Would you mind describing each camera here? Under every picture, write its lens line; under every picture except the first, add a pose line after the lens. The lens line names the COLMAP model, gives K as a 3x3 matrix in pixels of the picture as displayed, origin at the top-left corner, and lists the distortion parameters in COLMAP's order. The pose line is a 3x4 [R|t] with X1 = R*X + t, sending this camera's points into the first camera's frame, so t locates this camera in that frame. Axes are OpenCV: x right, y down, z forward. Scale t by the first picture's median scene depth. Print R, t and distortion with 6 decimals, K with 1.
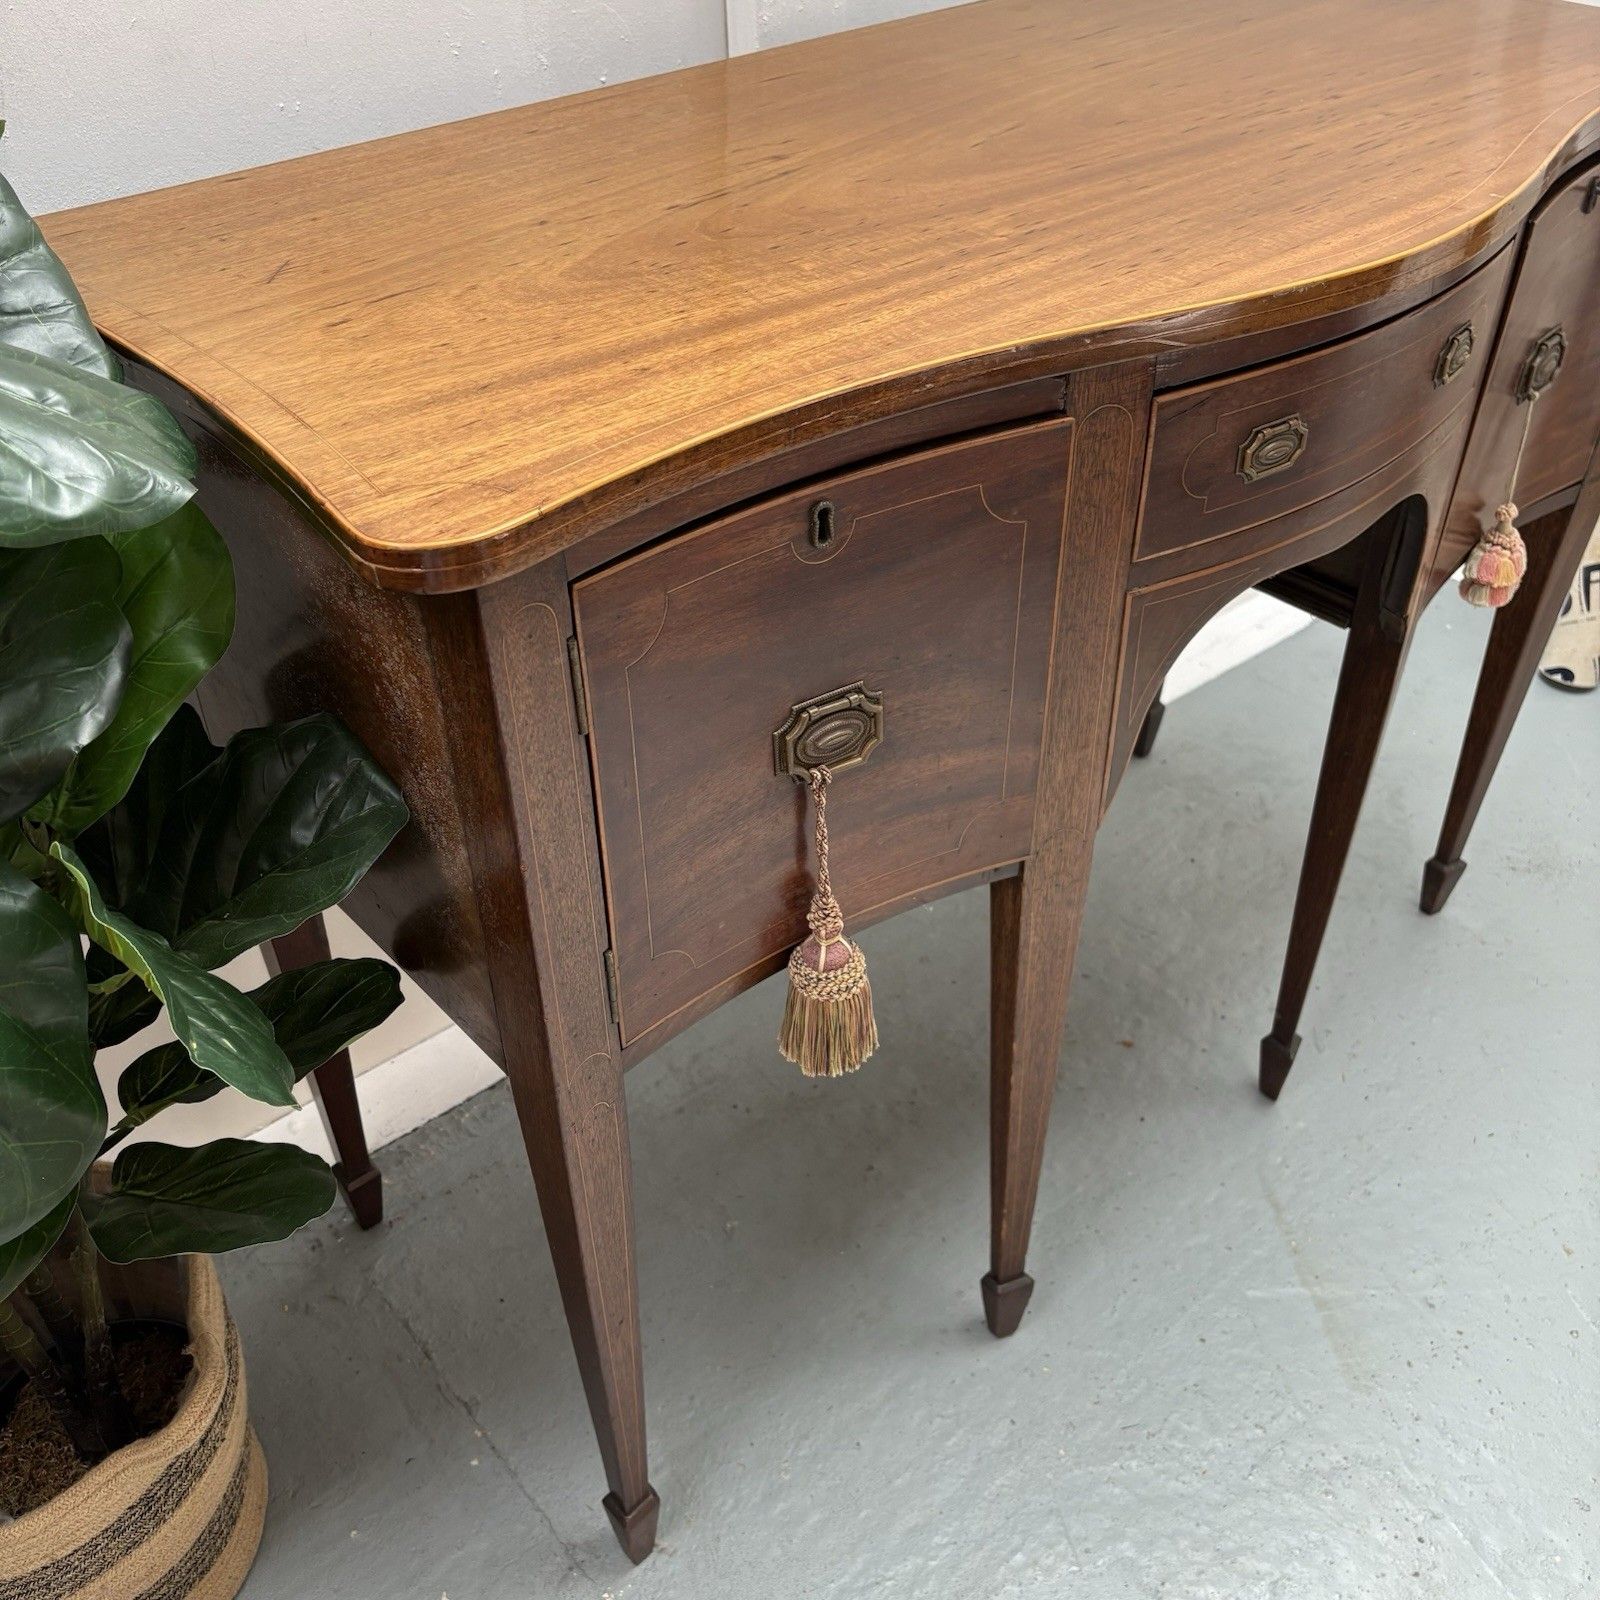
lens RADIAL K [[1639.5, 0, 795.4], [0, 1639.5, 813.8], [0, 0, 1]] dist [0.006733, 0.000000]
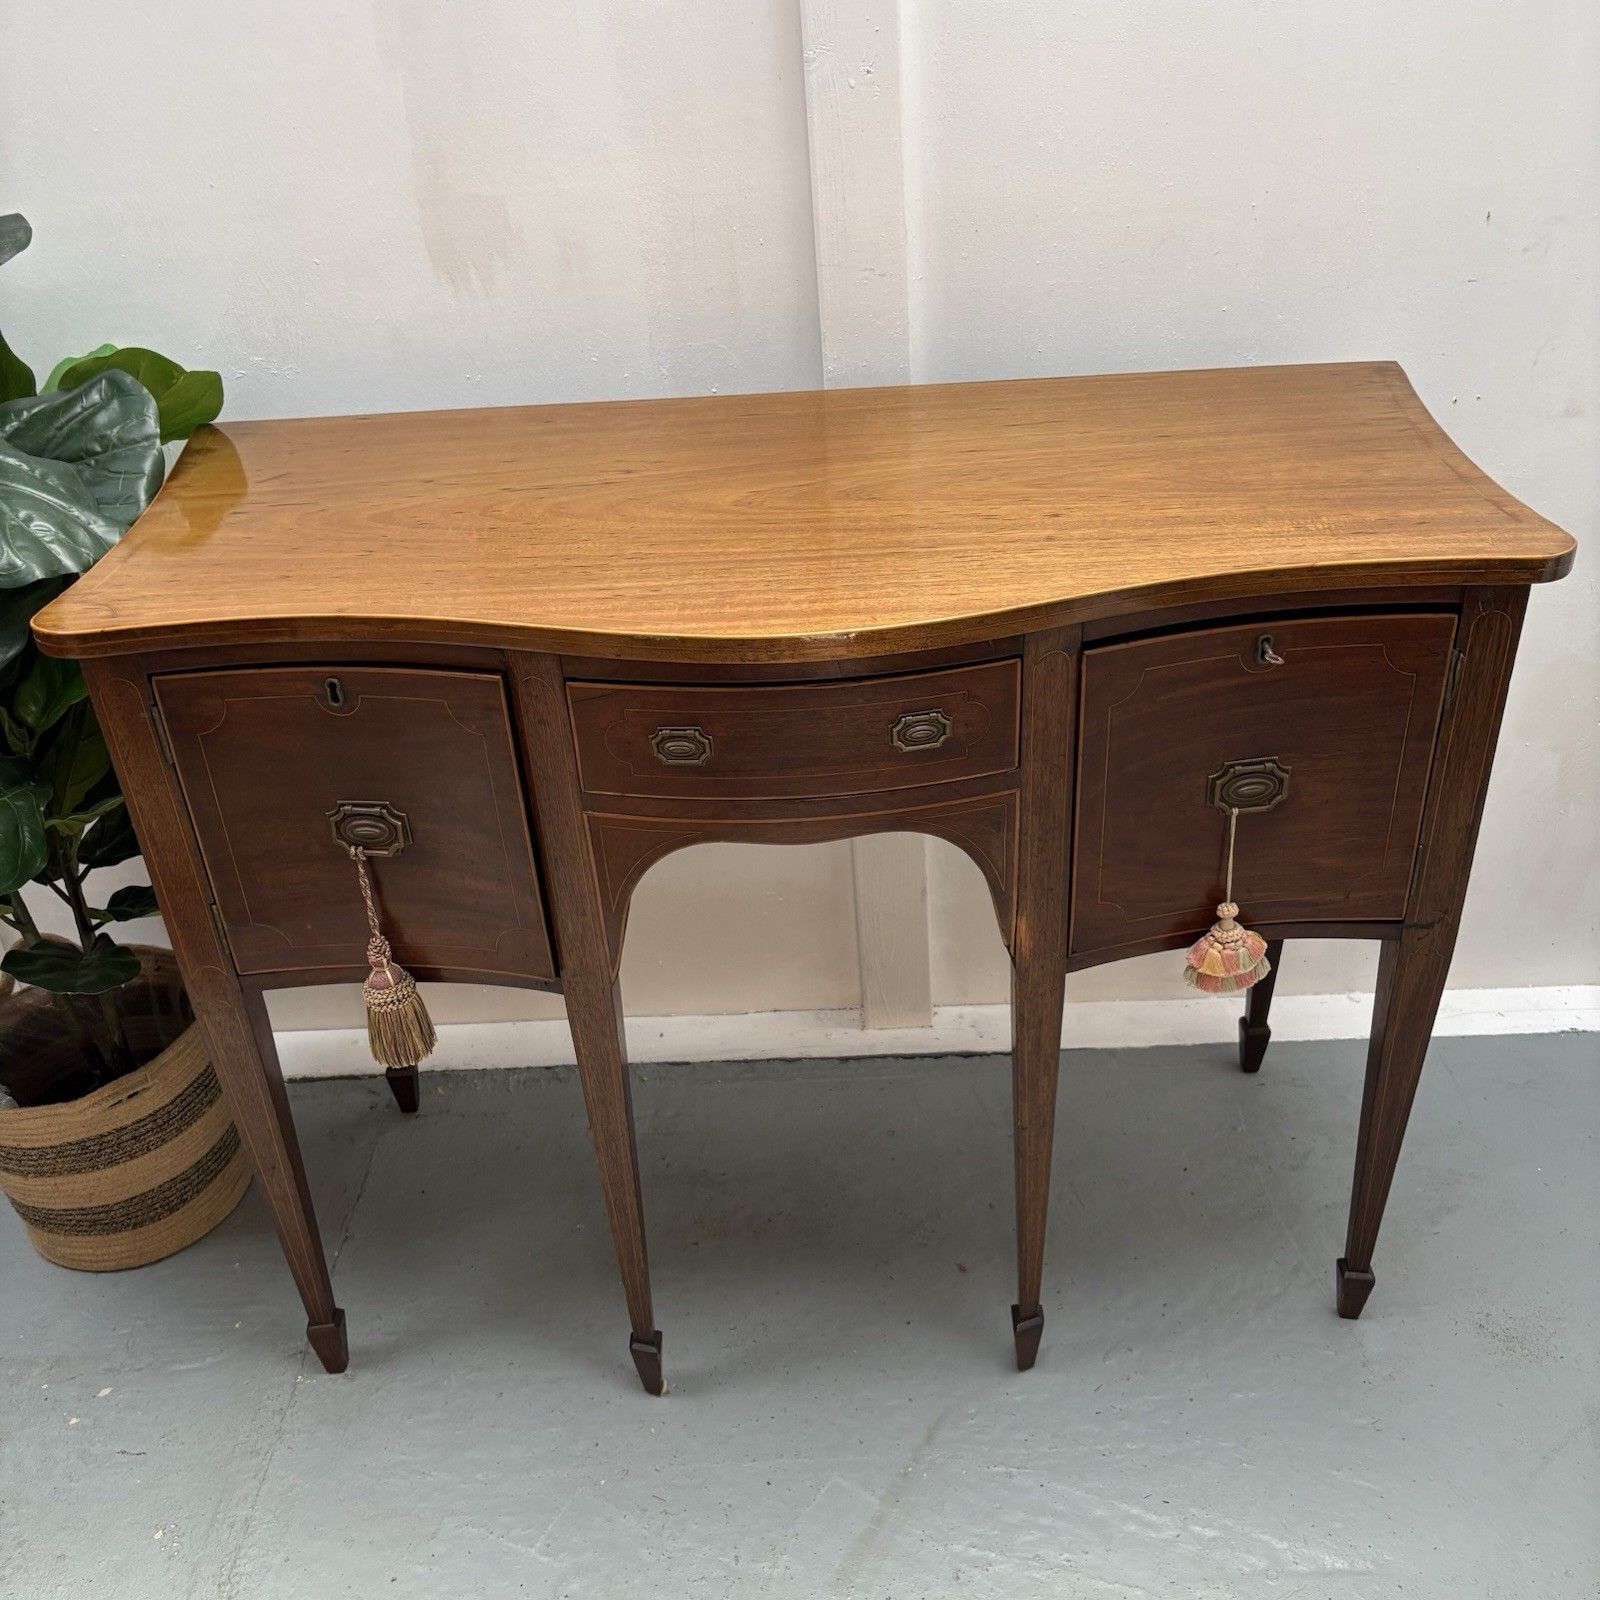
lens RADIAL K [[1639.5, 0, 814.2], [0, 1639.5, 809.1], [0, 0, 1]] dist [0.006733, 0.000000]
pose [[0.764509, 0.316094, -0.561793, 1.139684], [-0.366721, 0.930015, 0.024227, -0.243089], [0.530134, 0.187499, 0.826923, -0.058494]]
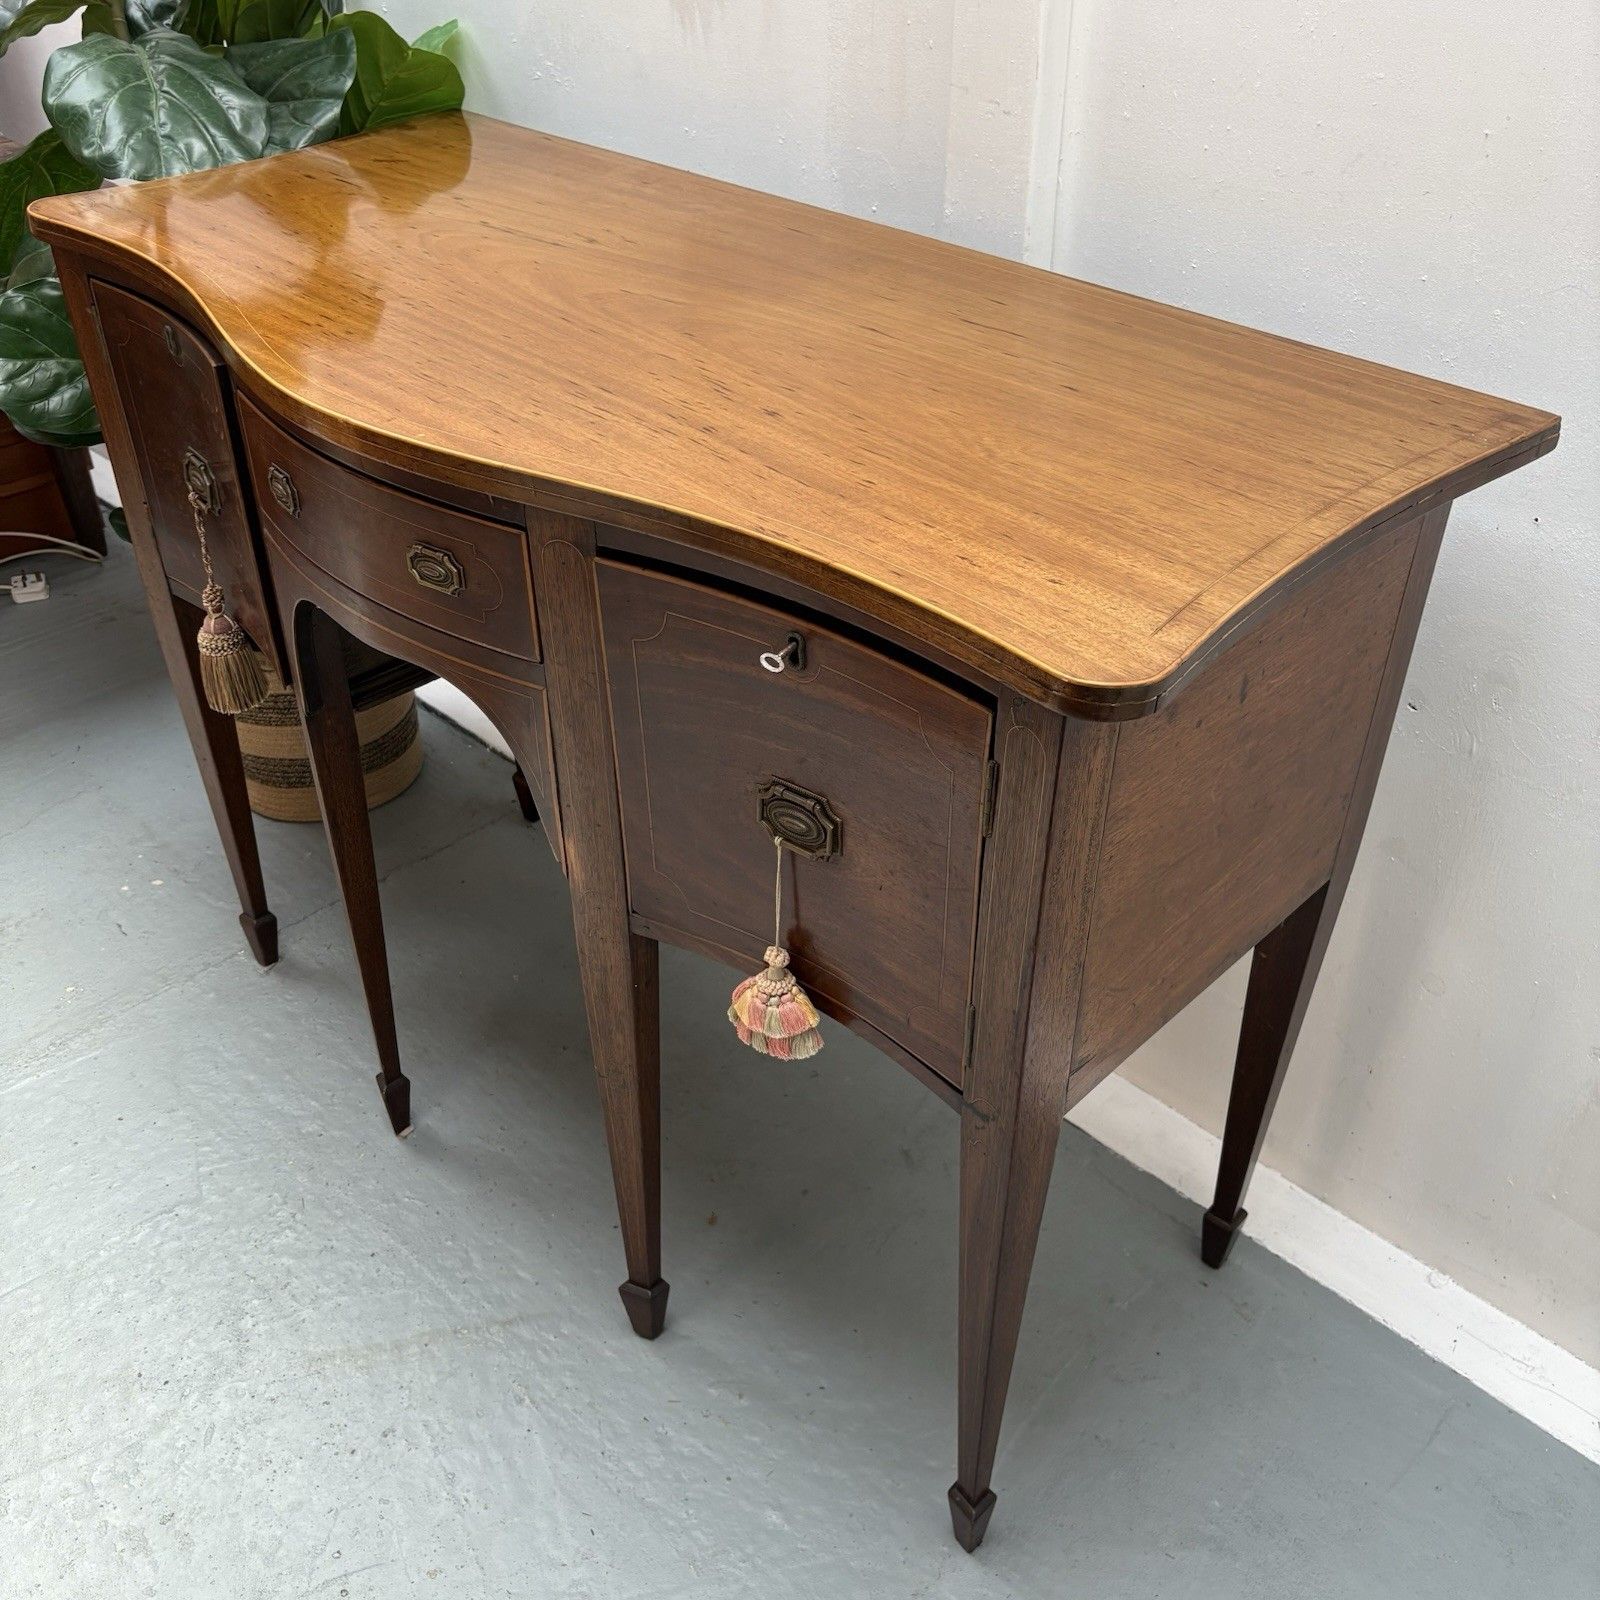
lens RADIAL K [[1639.5, 0, 817.2], [0, 1639.5, 822.1], [0, 0, 1]] dist [0.006733, 0.000000]
pose [[0.098713, 0.598485, -0.795029, 1.514025], [-0.624060, 0.659534, 0.419002, -0.850784], [0.775116, 0.454785, 0.438595, 0.859534]]
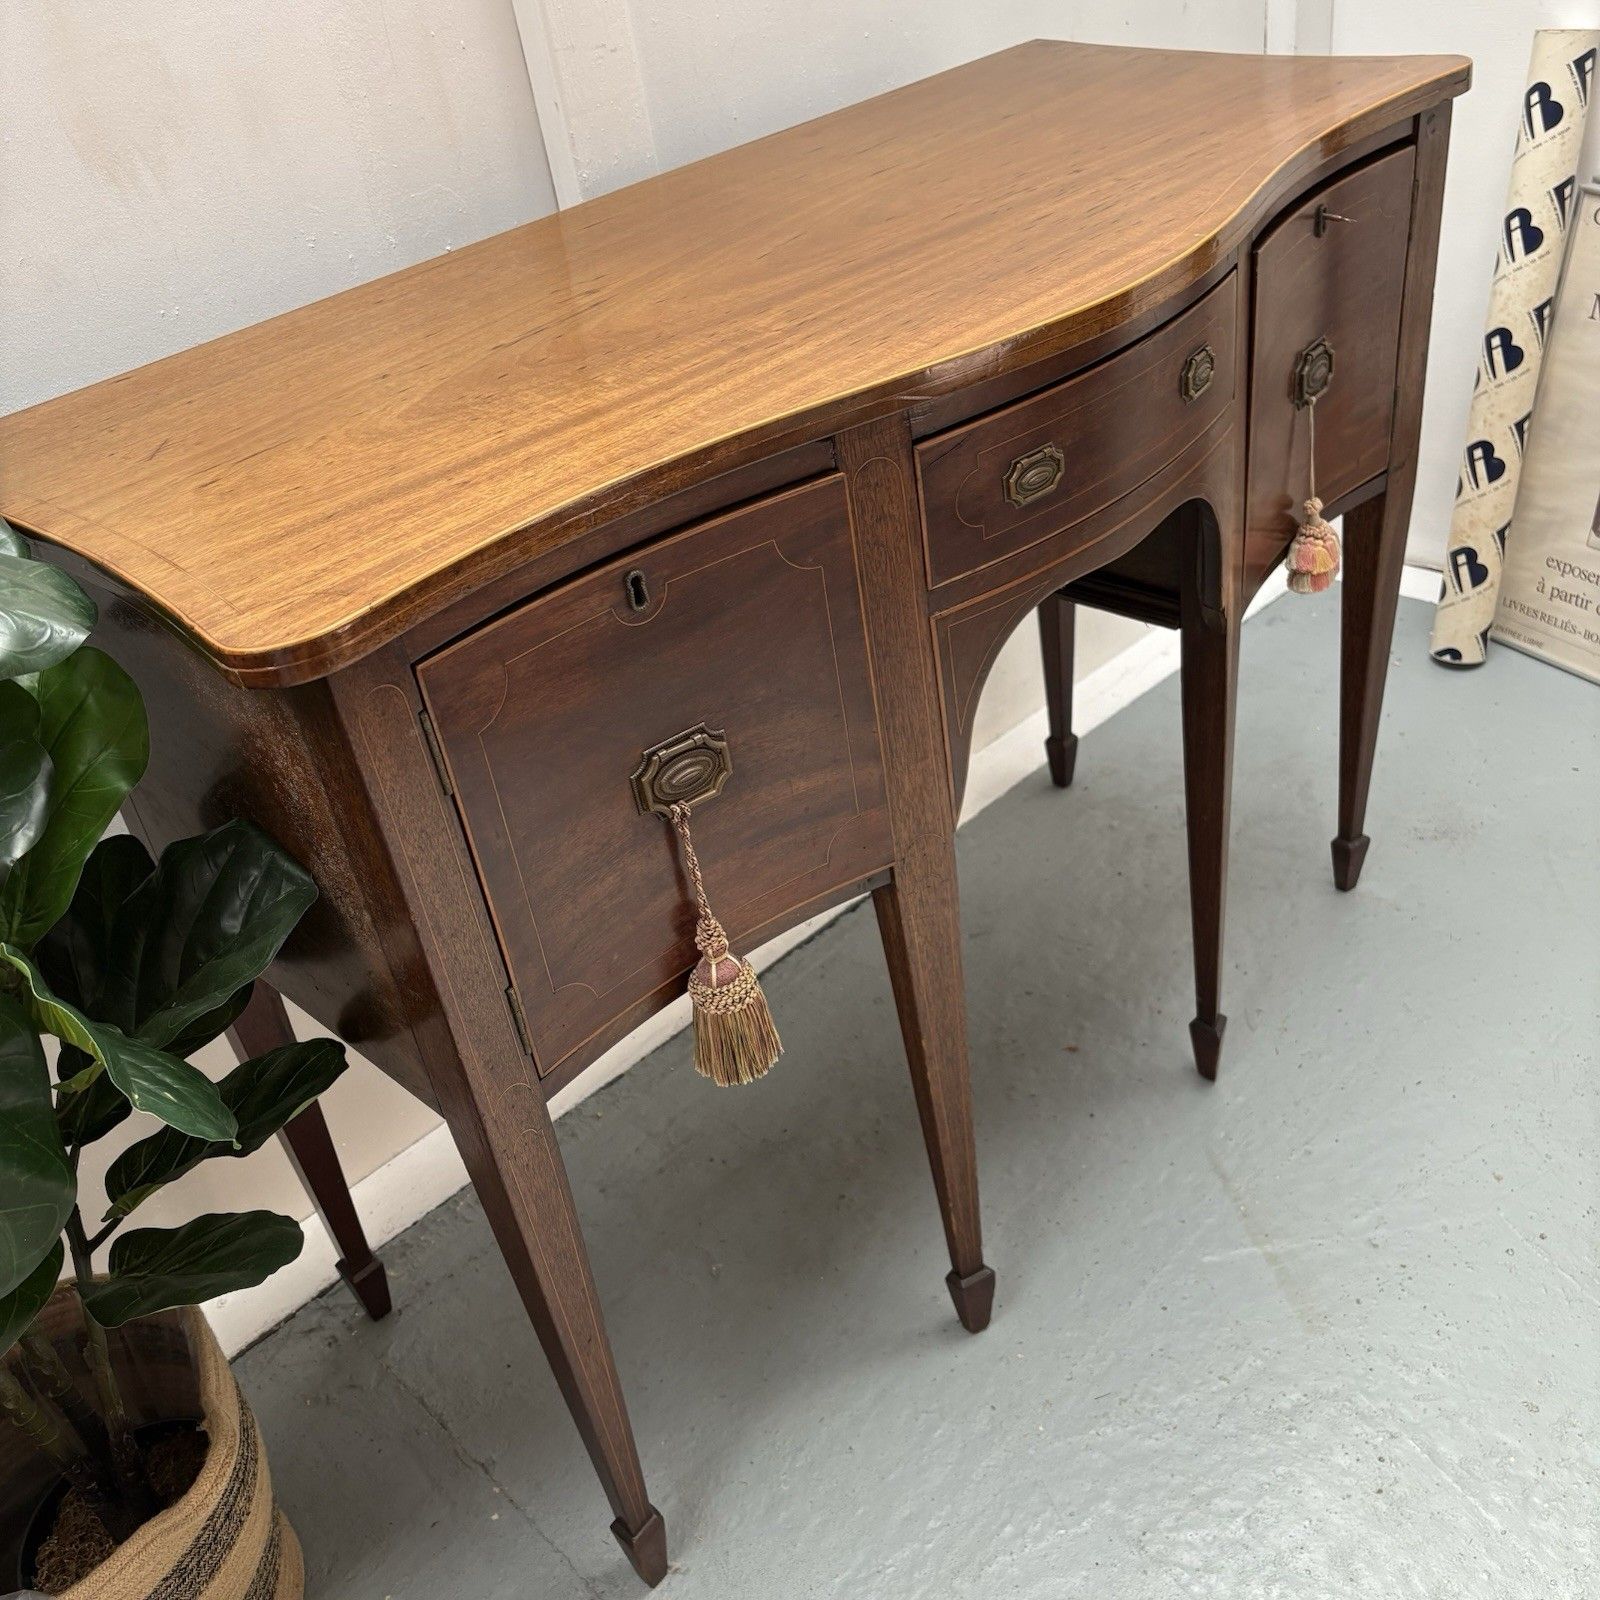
lens RADIAL K [[1639.5, 0, 804.1], [0, 1639.5, 797.9], [0, 0, 1]] dist [0.006733, 0.000000]
pose [[0.989653, -0.143413, -0.004375, 0.101894], [0.142645, 0.986724, -0.077639, 0.065177], [0.015451, 0.076212, 0.996972, -0.125882]]
